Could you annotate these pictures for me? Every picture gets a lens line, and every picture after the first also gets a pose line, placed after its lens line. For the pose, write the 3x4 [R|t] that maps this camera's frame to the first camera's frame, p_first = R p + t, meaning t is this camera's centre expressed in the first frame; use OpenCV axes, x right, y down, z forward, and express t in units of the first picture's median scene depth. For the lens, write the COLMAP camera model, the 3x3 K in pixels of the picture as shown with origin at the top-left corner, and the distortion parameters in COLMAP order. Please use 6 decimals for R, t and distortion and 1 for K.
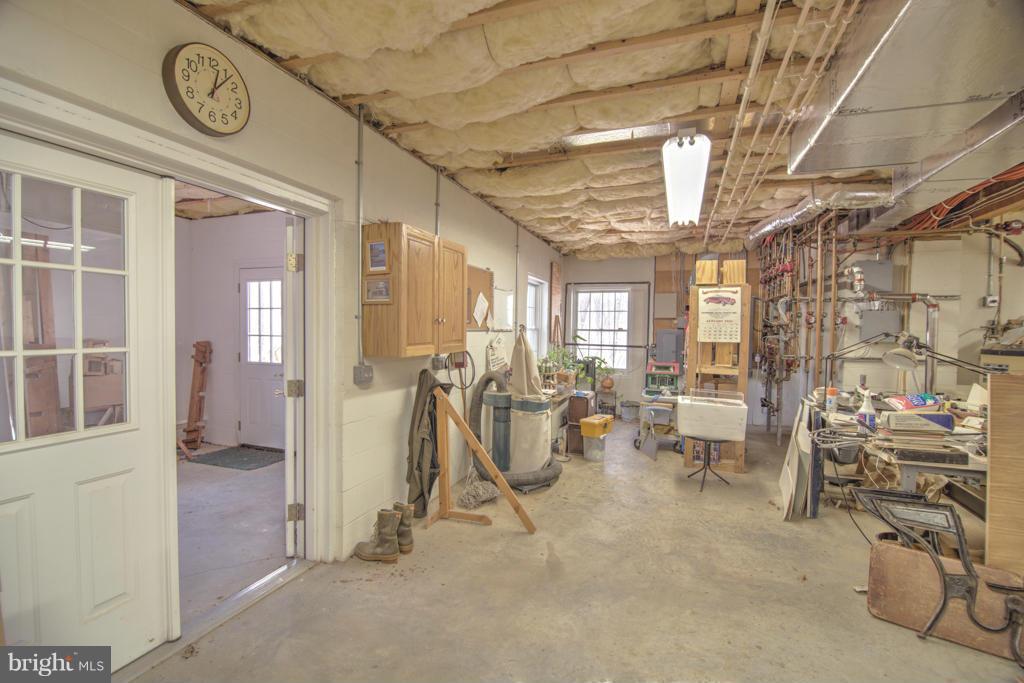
lens RADIAL K [[473.0, 0, 512.0], [0, 473.0, 341.5], [0, 0, 1]] dist [-0.000935, -0.000102]
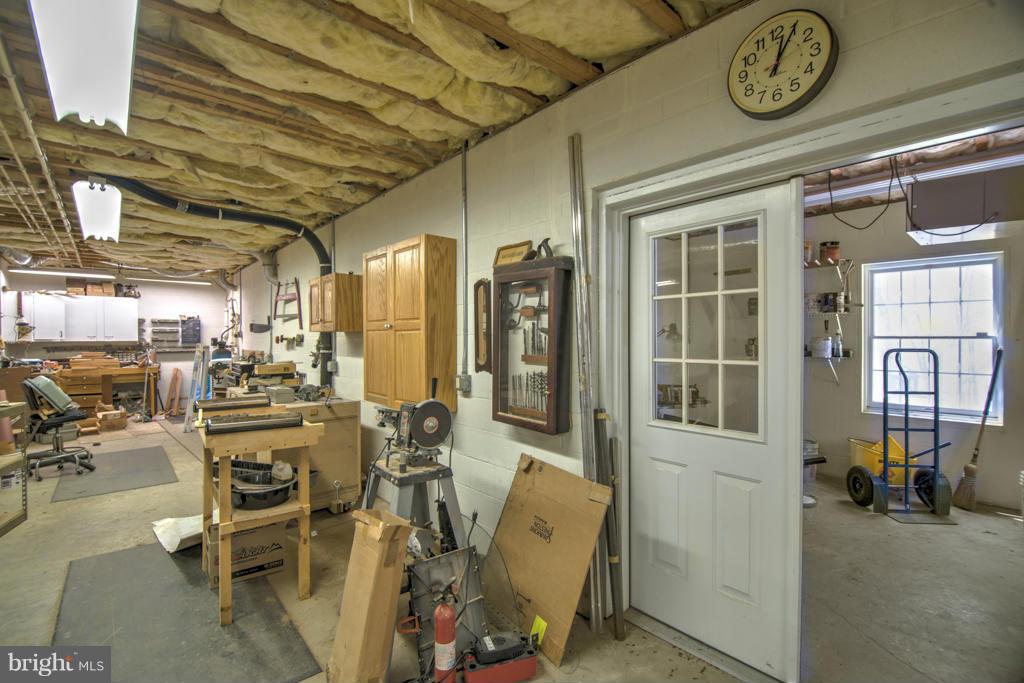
lens RADIAL K [[473.0, 0, 512.0], [0, 473.0, 341.5], [0, 0, 1]] dist [-0.000935, -0.000102]
pose [[-0.489190, -0.006091, -0.872156, 0.377946], [-0.027386, 0.999590, 0.008380, -0.025772], [0.871747, 0.027984, -0.489156, 1.109502]]
